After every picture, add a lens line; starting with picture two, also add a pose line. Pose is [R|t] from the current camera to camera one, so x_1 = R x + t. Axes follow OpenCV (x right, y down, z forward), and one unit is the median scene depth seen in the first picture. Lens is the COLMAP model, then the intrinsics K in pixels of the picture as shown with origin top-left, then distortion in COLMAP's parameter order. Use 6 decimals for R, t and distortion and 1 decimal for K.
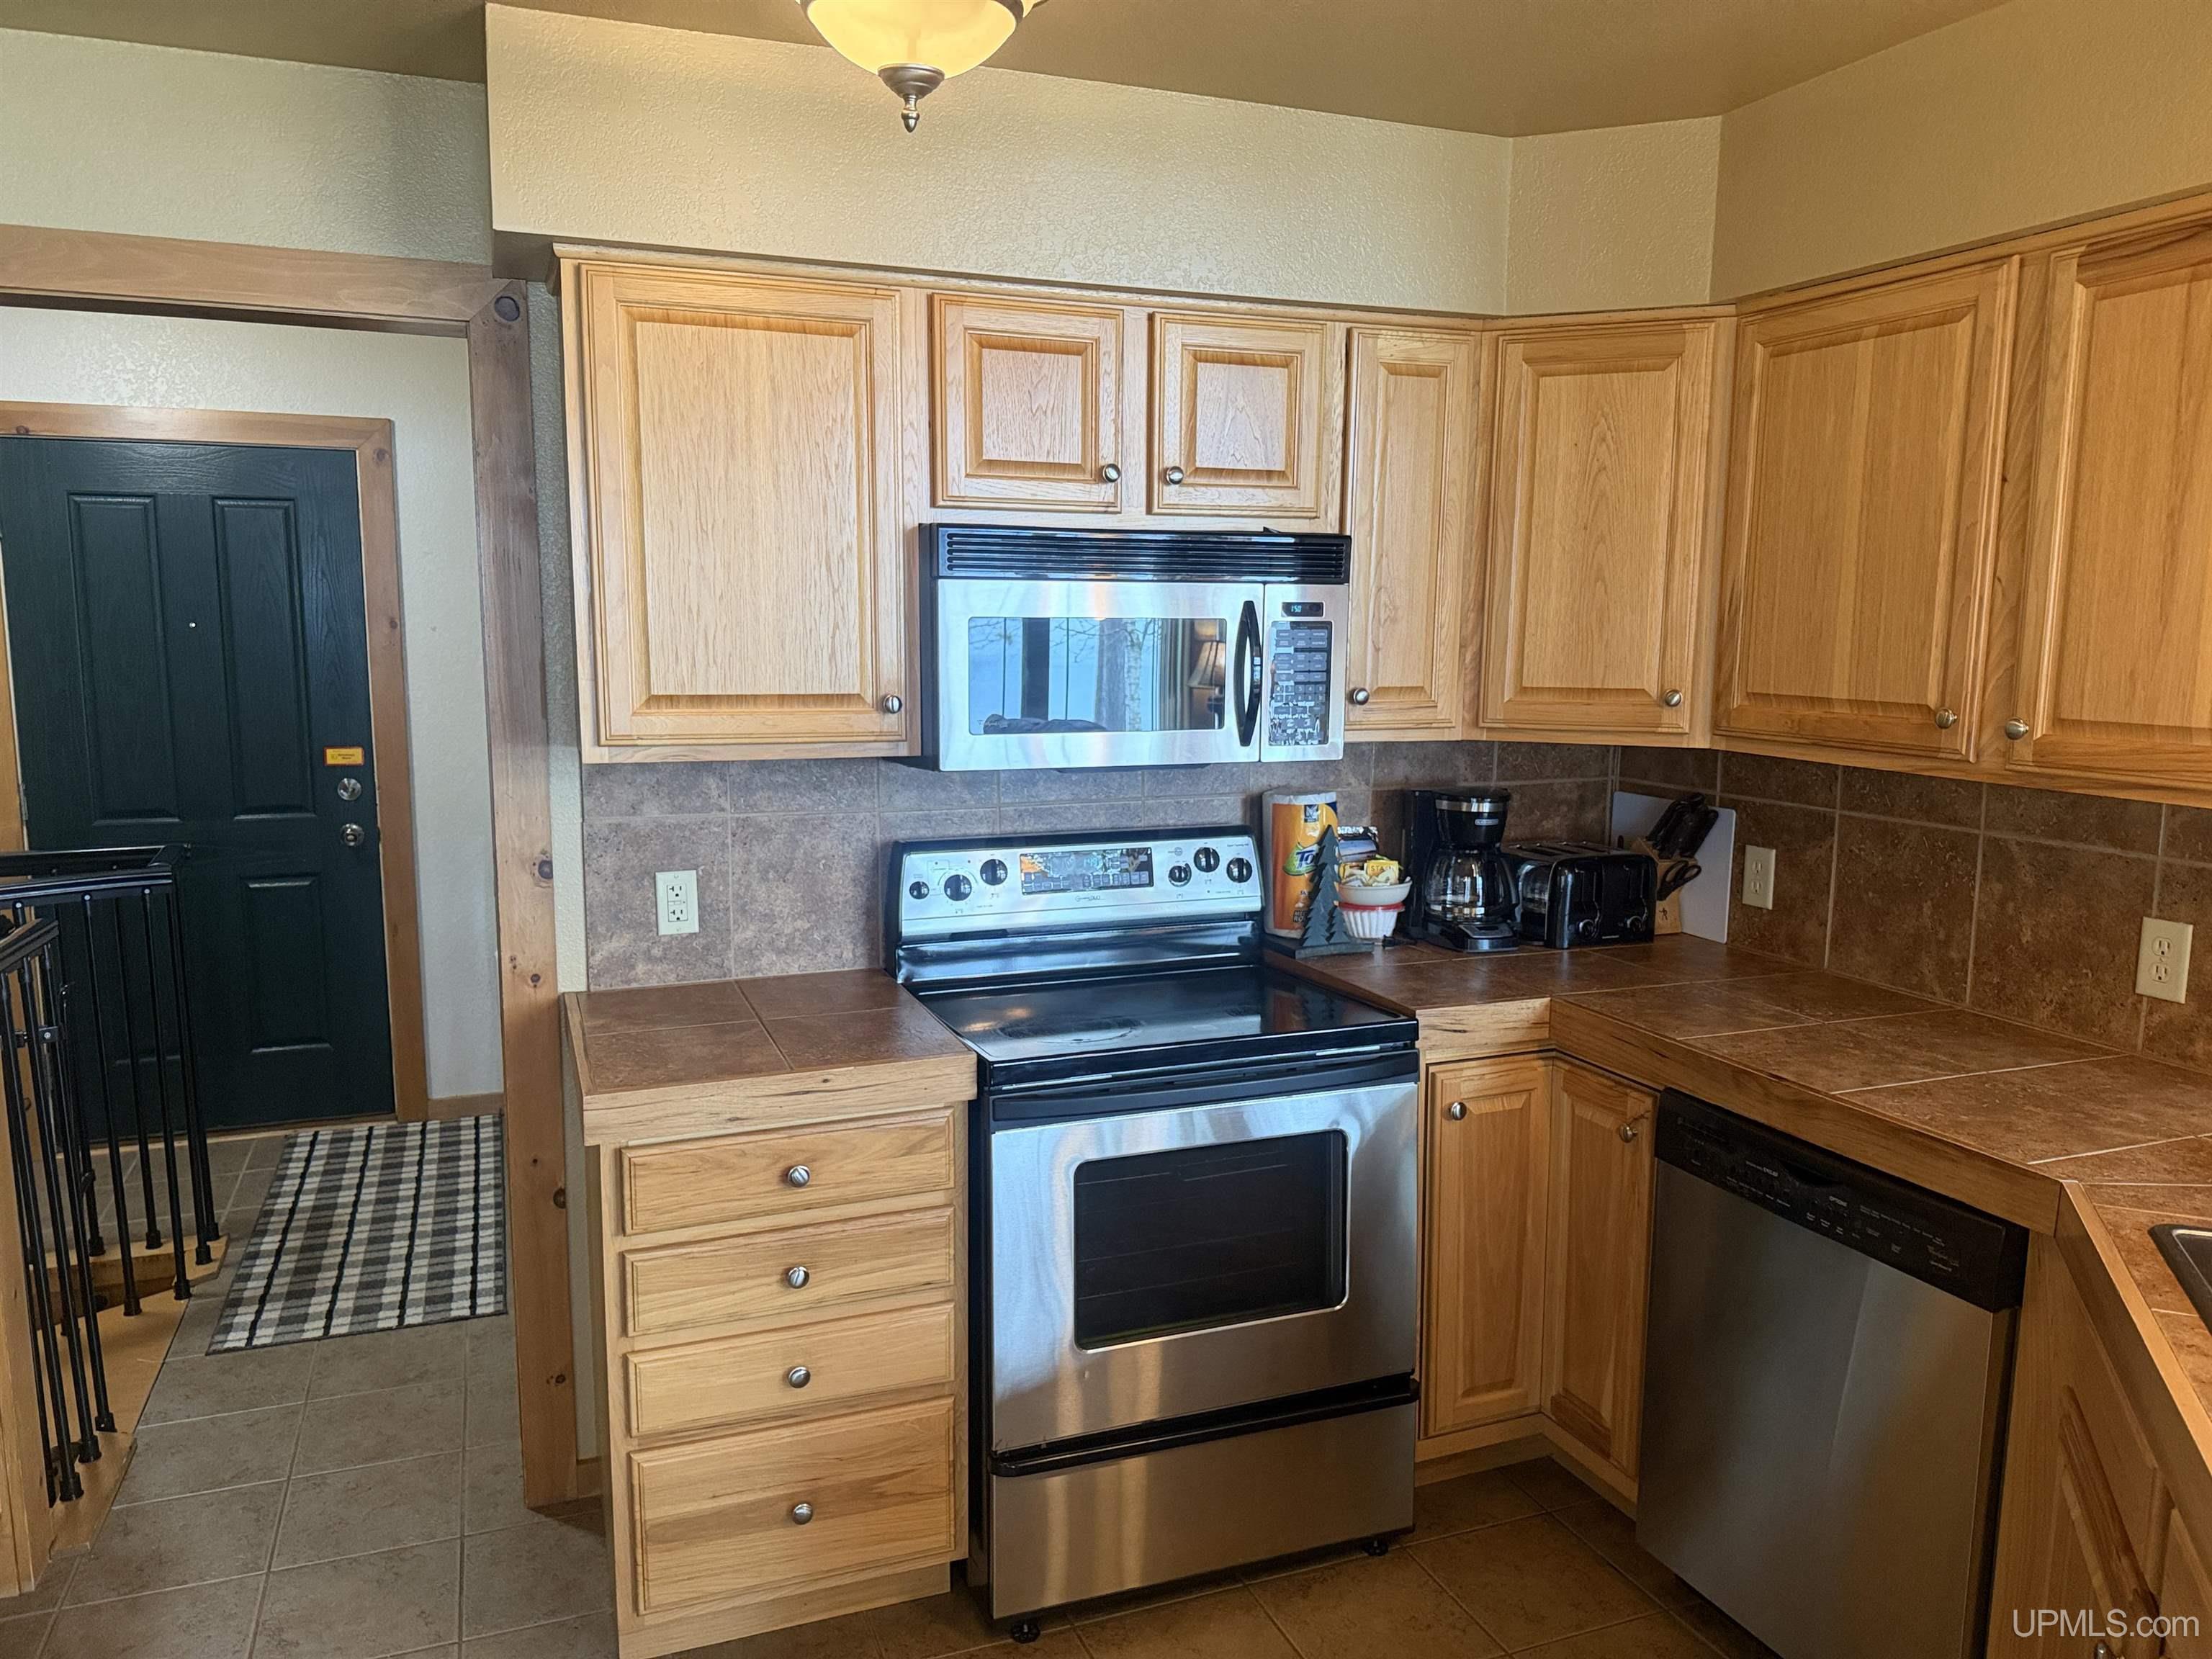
lens RADIAL K [[1561.1, 0, 1117.0], [0, 1561.1, 826.1], [0, 0, 1]] dist [0.051274, -0.084580]
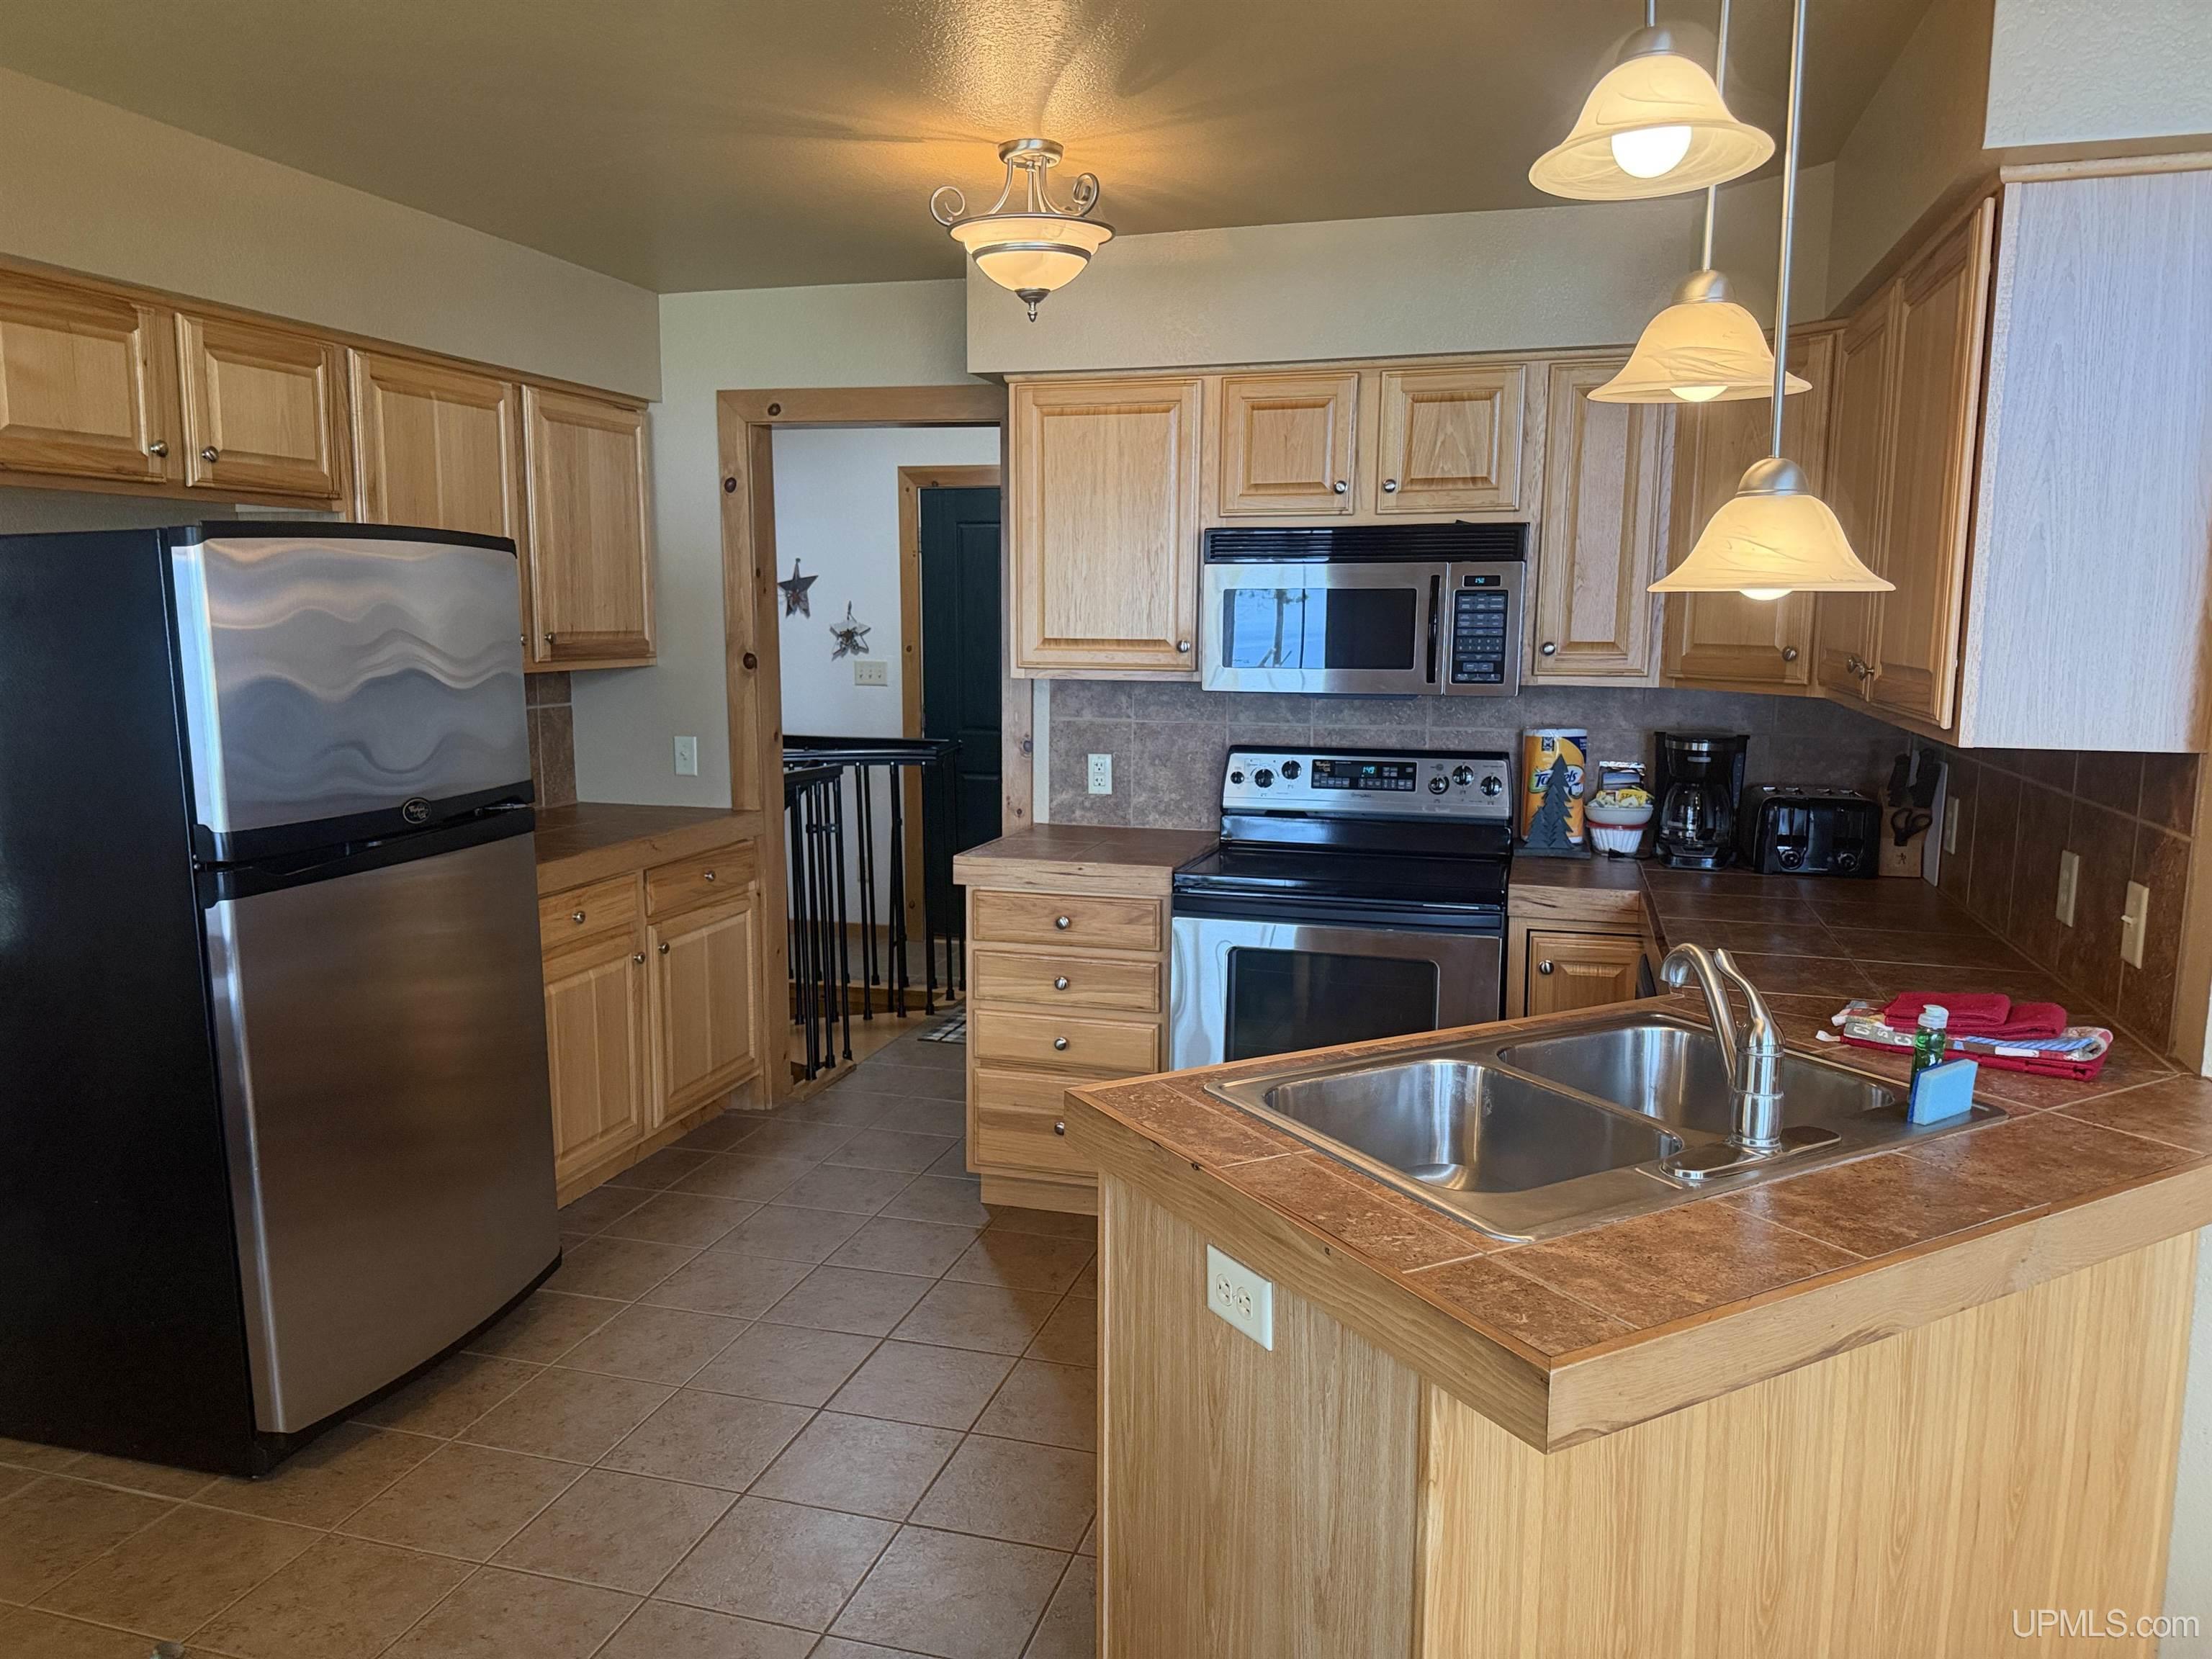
lens RADIAL K [[1561.1, 0, 1088.6], [0, 1561.1, 832.2], [0, 0, 1]] dist [0.051274, -0.084580]
pose [[0.784044, 0.083322, -0.615088, 0.674046], [-0.080132, 0.996244, 0.032812, 0.055566], [0.615511, 0.023562, 0.787776, -0.243627]]
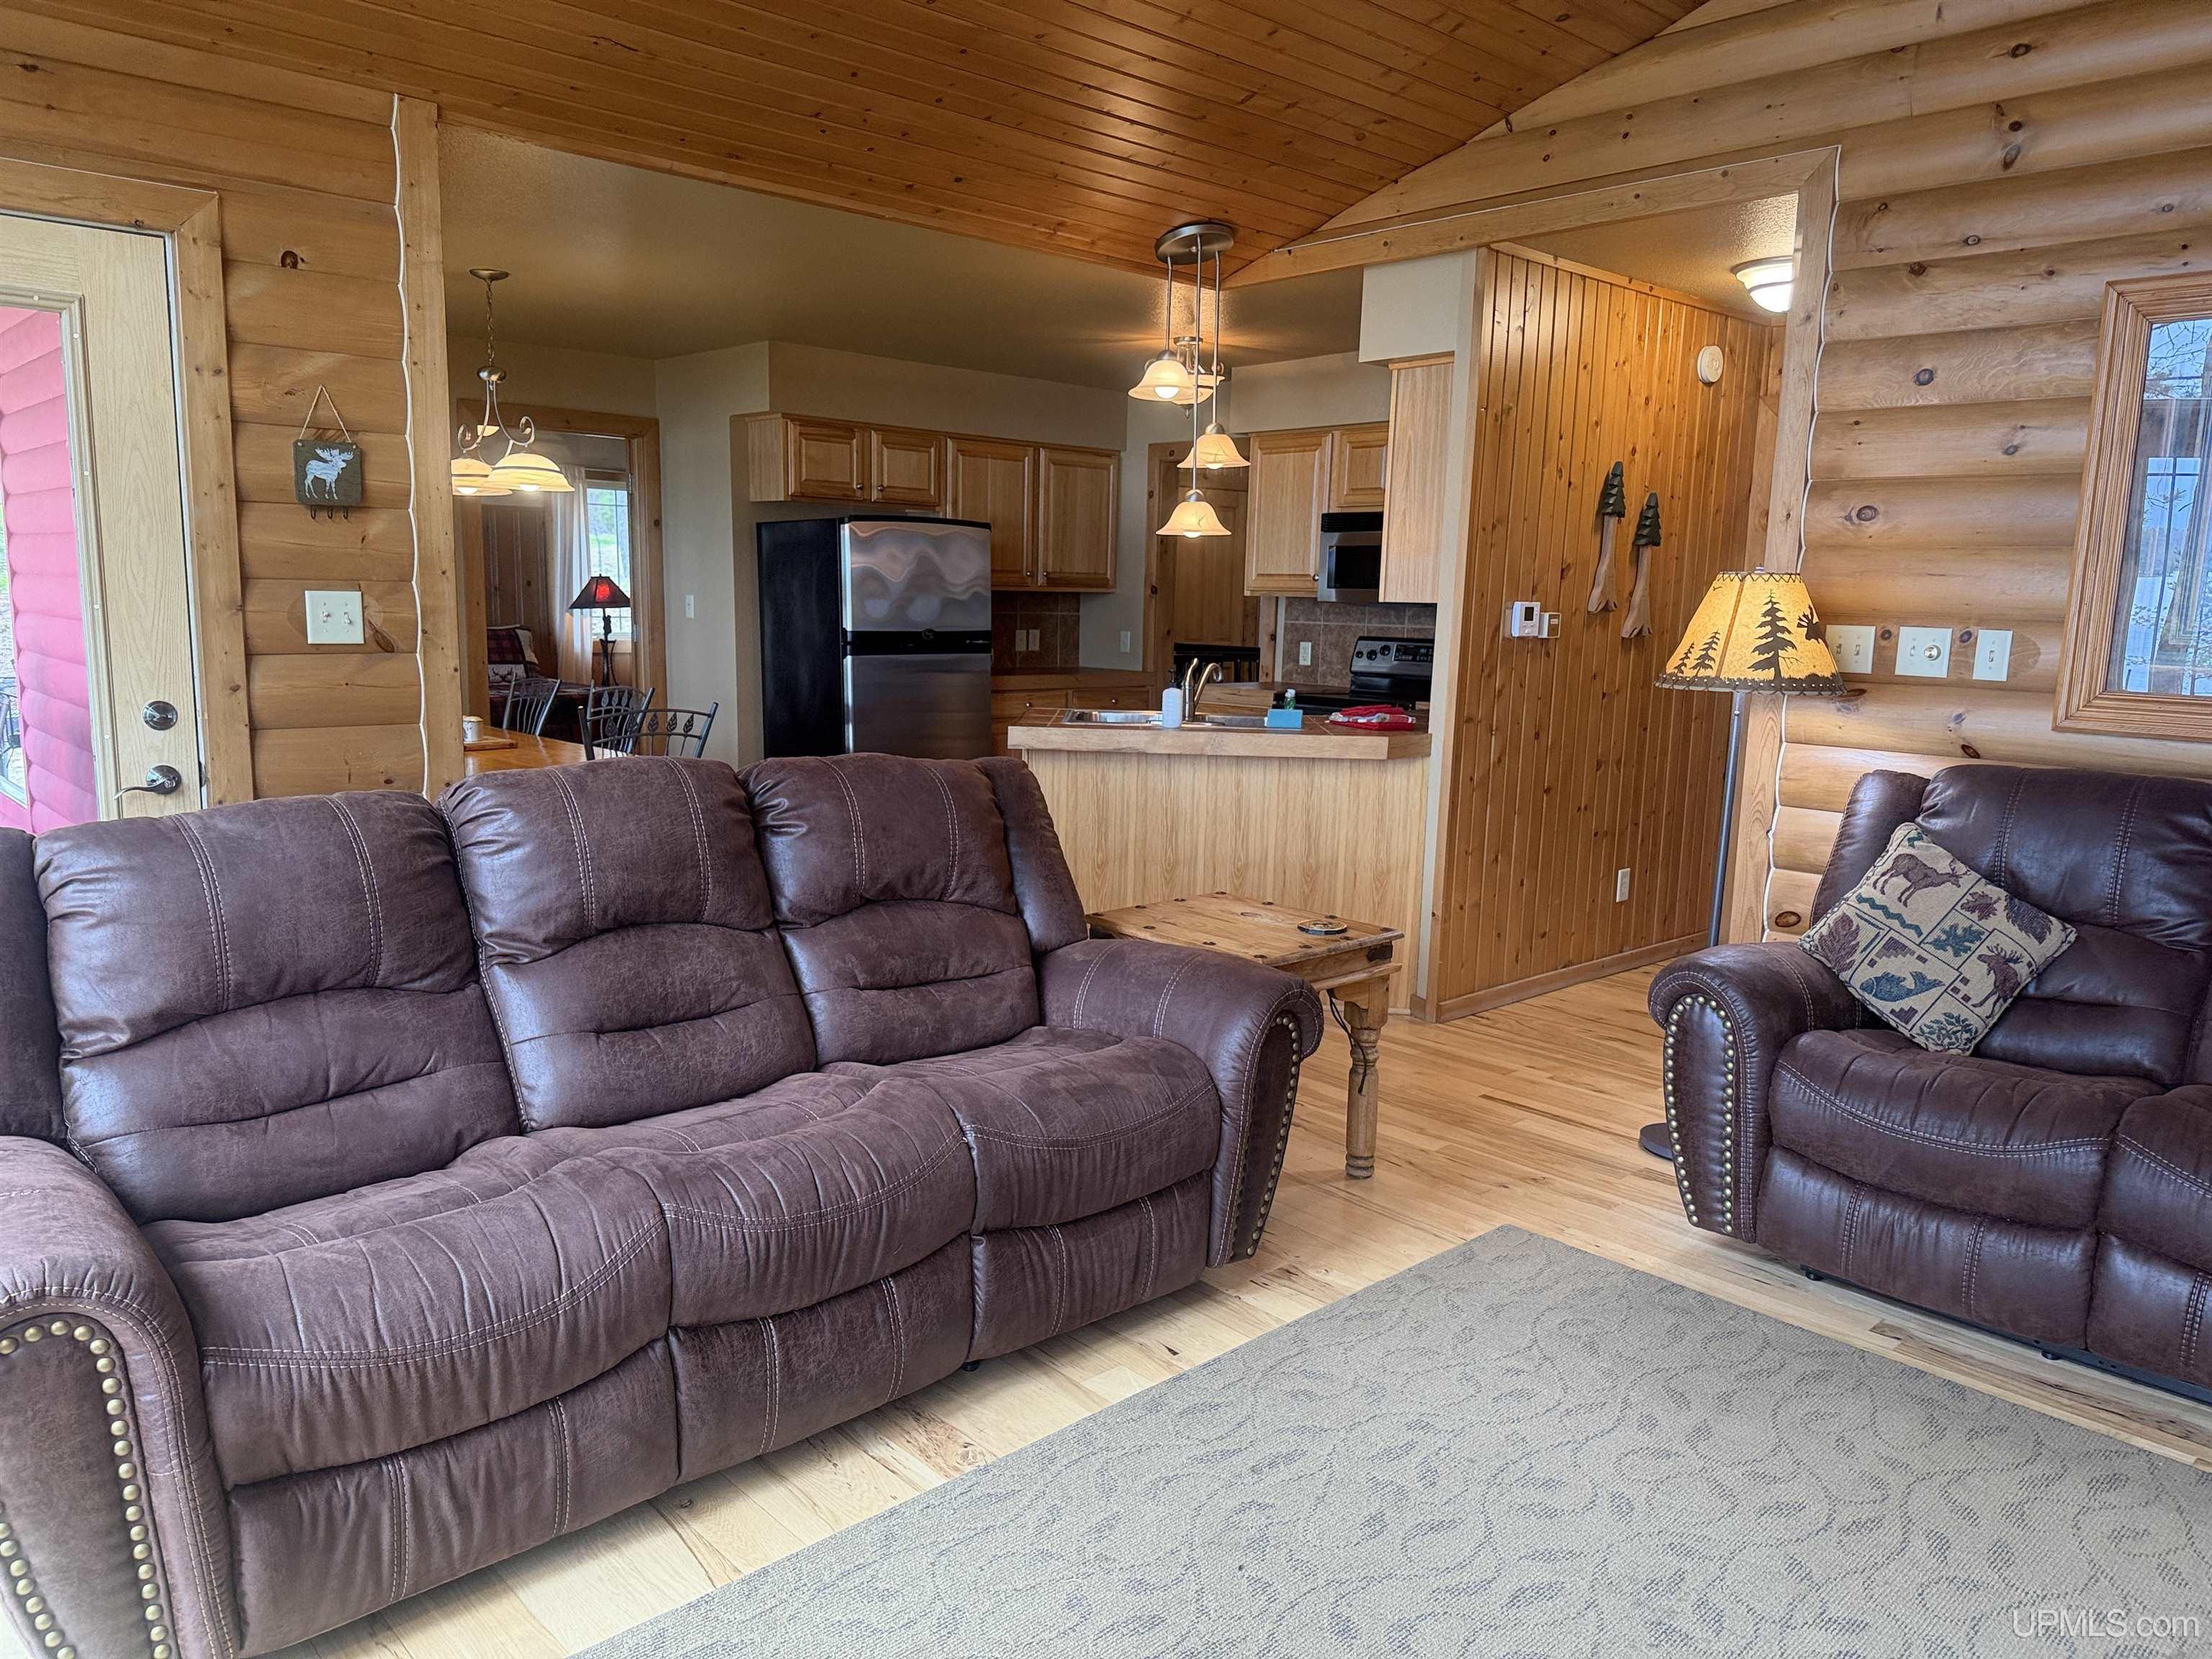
lens RADIAL K [[1561.1, 0, 1110.0], [0, 1561.1, 832.6], [0, 0, 1]] dist [0.051274, -0.084580]
pose [[0.379737, 0.142244, -0.914093, 2.181940], [-0.141475, 0.985414, 0.094570, 0.148648], [0.914213, 0.093409, 0.394322, -0.402476]]
